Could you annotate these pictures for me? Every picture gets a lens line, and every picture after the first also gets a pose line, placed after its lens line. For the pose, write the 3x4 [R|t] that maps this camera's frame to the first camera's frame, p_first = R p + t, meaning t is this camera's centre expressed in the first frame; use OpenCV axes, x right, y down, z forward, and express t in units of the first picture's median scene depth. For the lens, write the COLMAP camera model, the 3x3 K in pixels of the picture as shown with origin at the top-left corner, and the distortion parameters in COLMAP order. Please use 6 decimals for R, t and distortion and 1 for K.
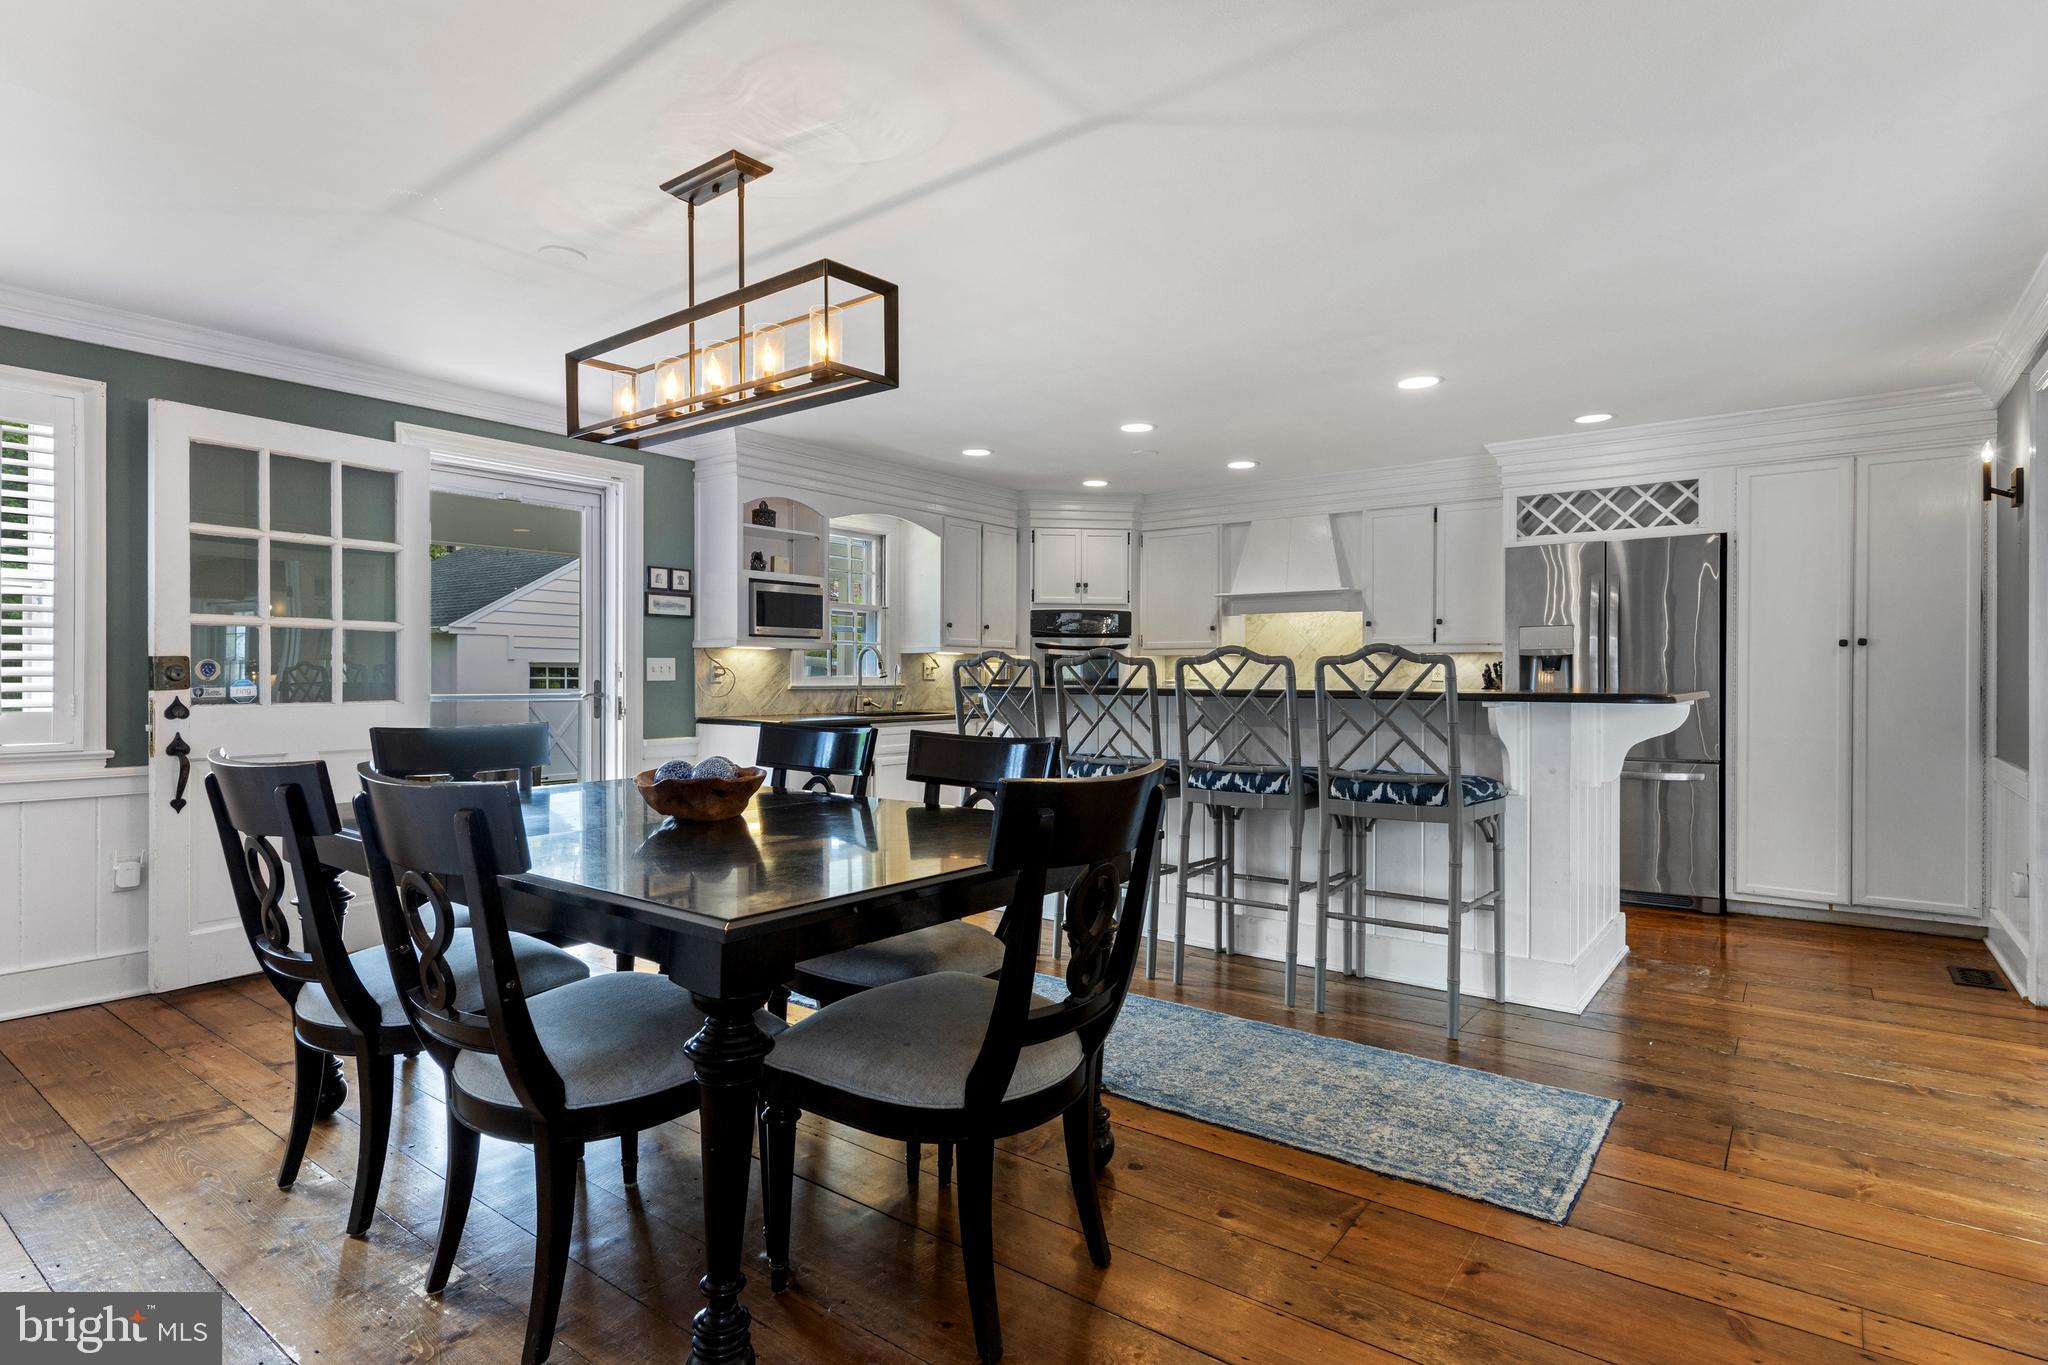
lens RADIAL K [[1060.2, 0, 1020.7], [0, 1060.2, 705.9], [0, 0, 1]] dist [0.010357, -0.000491]
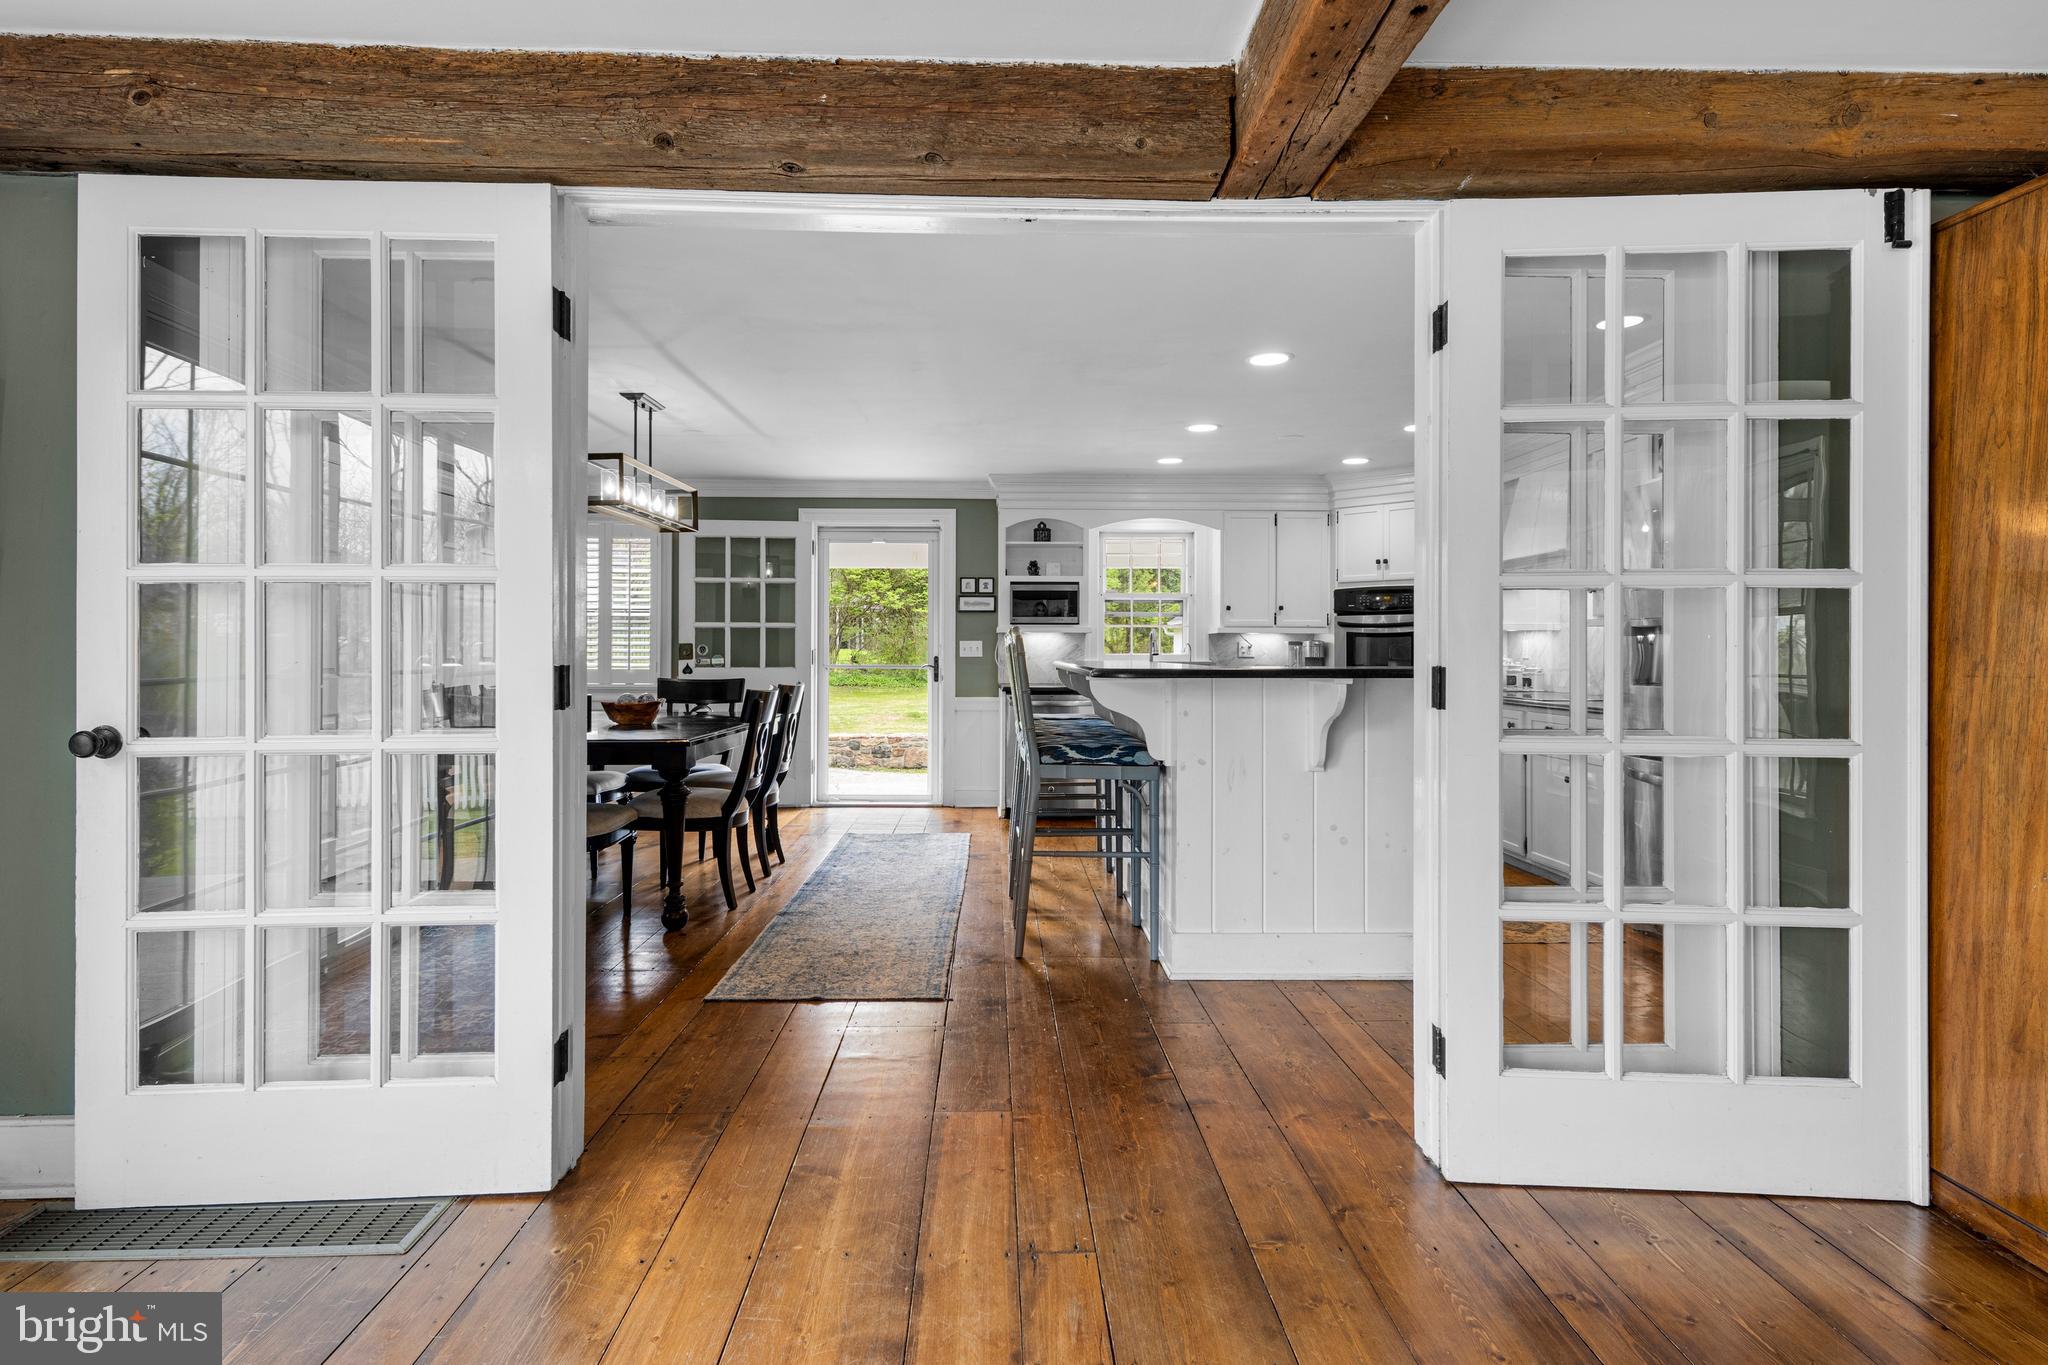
lens RADIAL K [[1046.1, 0, 970.7], [0, 1046.1, 657.5], [0, 0, 1]] dist [0.014384, 0.000317]
pose [[0.610233, 0.001429, -0.792221, 0.843222], [-0.024764, 0.999544, -0.017272, 0.001346], [0.791835, 0.030158, 0.609990, 0.155700]]
